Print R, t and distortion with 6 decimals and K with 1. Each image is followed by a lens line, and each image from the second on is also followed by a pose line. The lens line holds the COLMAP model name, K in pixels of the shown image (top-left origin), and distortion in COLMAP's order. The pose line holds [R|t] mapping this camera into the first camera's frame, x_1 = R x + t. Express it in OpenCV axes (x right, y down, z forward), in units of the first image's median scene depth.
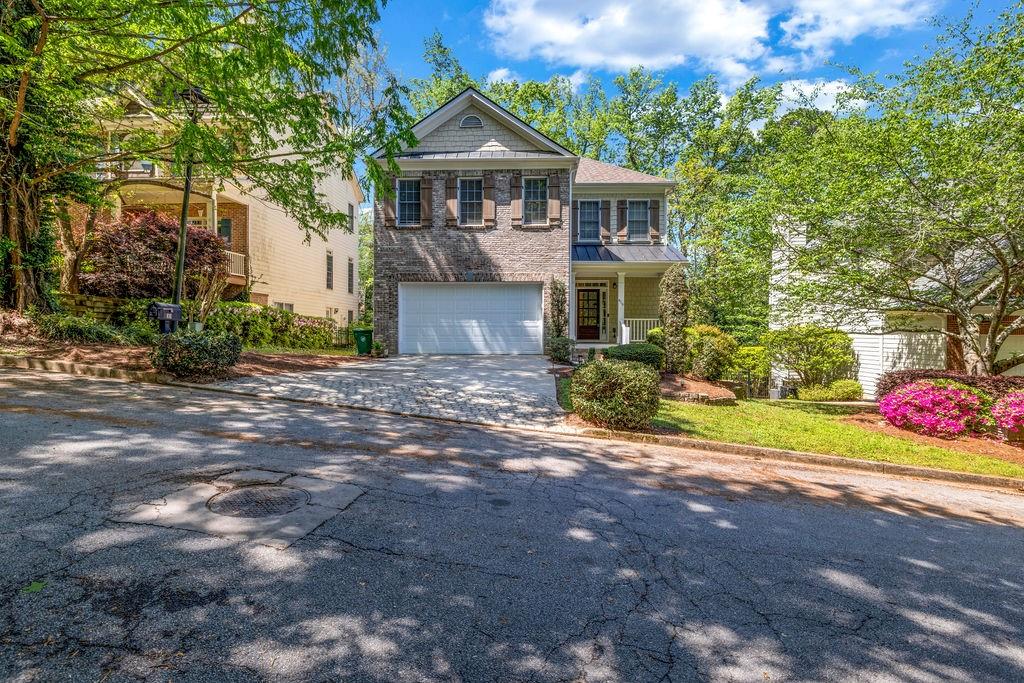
lens RADIAL K [[478.4, 0, 518.8], [0, 478.4, 334.7], [0, 0, 1]] dist [0.004496, 0.000538]
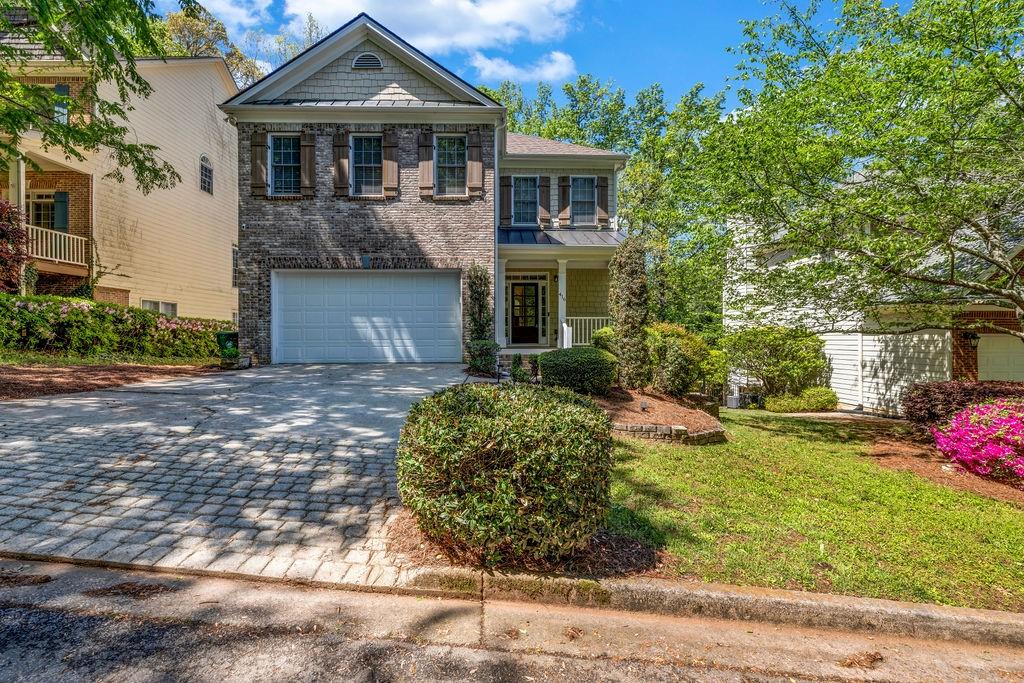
lens RADIAL K [[436.4, 0, 509.3], [0, 436.4, 339.0], [0, 0, 1]] dist [0.002855, -0.000127]
pose [[0.998126, -0.006134, 0.060879, 0.082620], [0.006348, 0.999974, -0.003319, 0.005713], [-0.060857, 0.003699, 0.998140, 0.281868]]
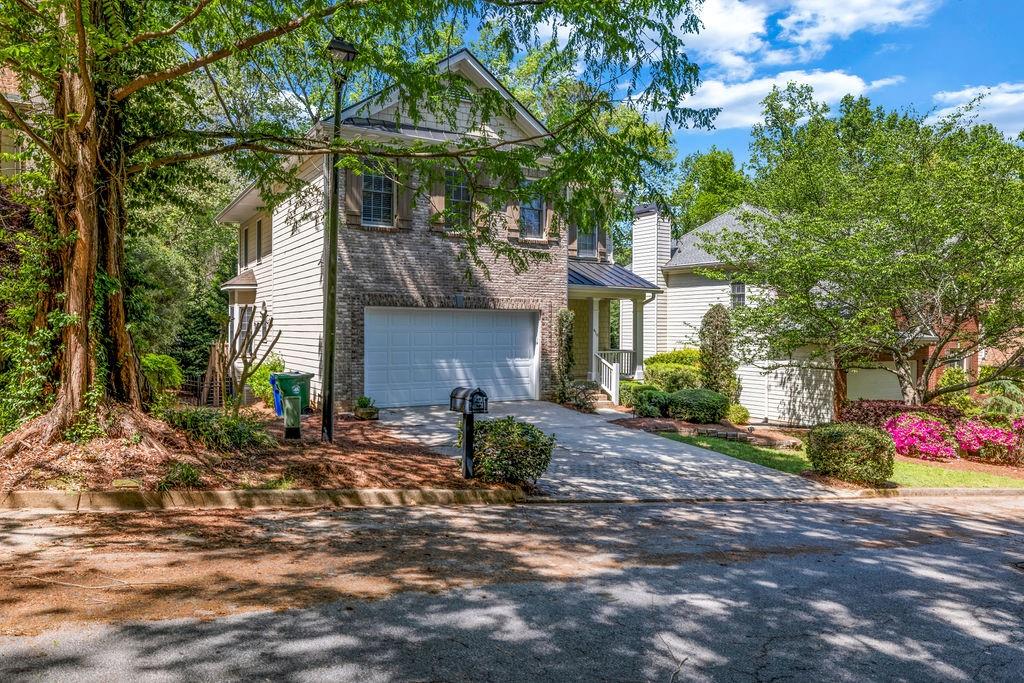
lens RADIAL K [[696.1, 0, 509.7], [0, 696.1, 343.8], [0, 0, 1]] dist [-0.008265, -0.002019]
pose [[0.833761, -0.009234, 0.552048, -0.626279], [-0.002913, 0.999773, 0.021122, -0.076982], [-0.552118, -0.019219, 0.833545, 0.046000]]
